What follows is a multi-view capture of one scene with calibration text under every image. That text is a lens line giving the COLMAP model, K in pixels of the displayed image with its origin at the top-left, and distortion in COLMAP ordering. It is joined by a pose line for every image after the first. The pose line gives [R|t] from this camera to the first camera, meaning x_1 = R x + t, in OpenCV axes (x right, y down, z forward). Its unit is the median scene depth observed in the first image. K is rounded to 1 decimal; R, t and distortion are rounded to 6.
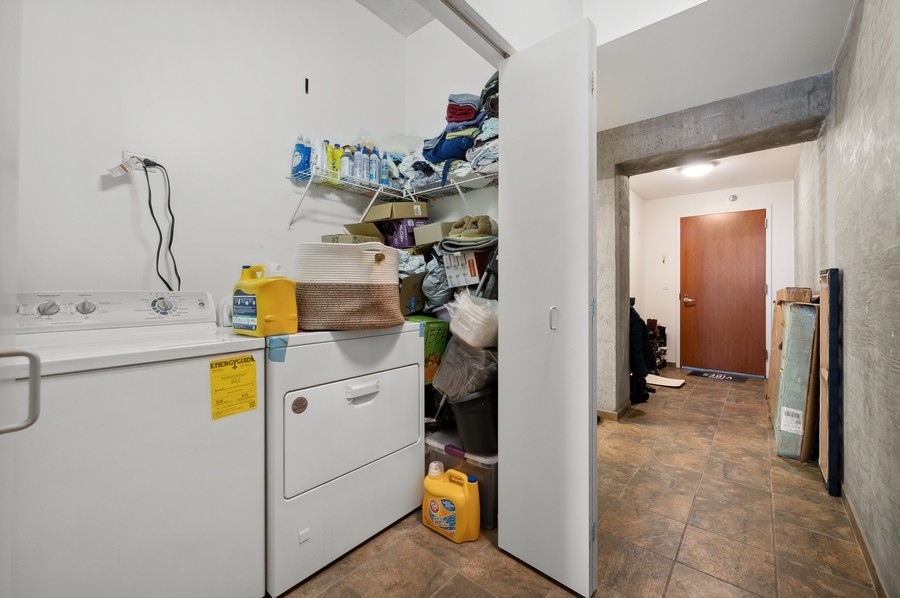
lens RADIAL K [[359.5, 0, 450.6], [0, 359.5, 293.3], [0, 0, 1]] dist [0.003017, -0.000079]
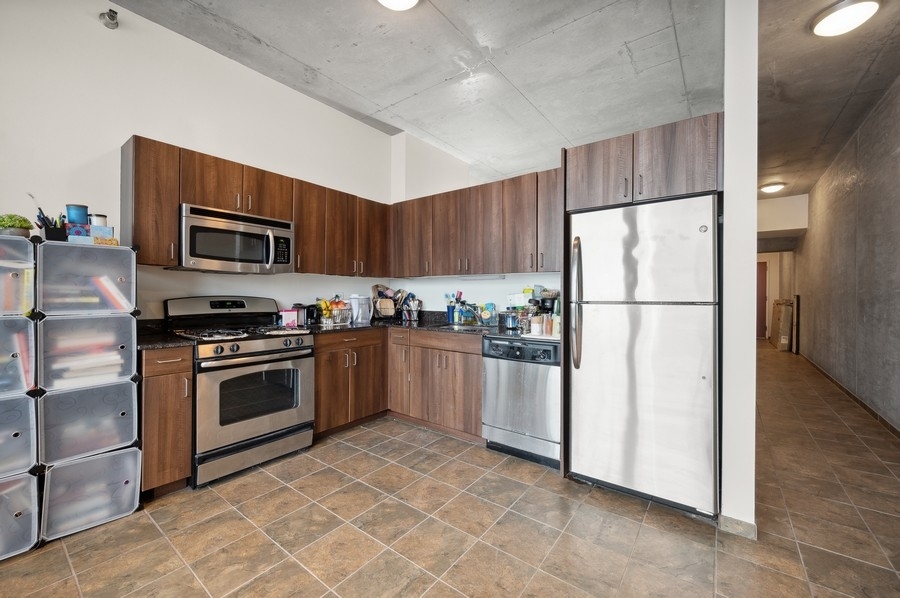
lens RADIAL K [[359.5, 0, 450.5], [0, 359.5, 300.0], [0, 0, 1]] dist [0.003017, -0.000079]
pose [[0.998372, 0.007885, 0.056487, -2.405450], [-0.008249, 0.999947, 0.006205, -0.005925], [-0.056435, -0.006661, 0.998384, -2.218047]]
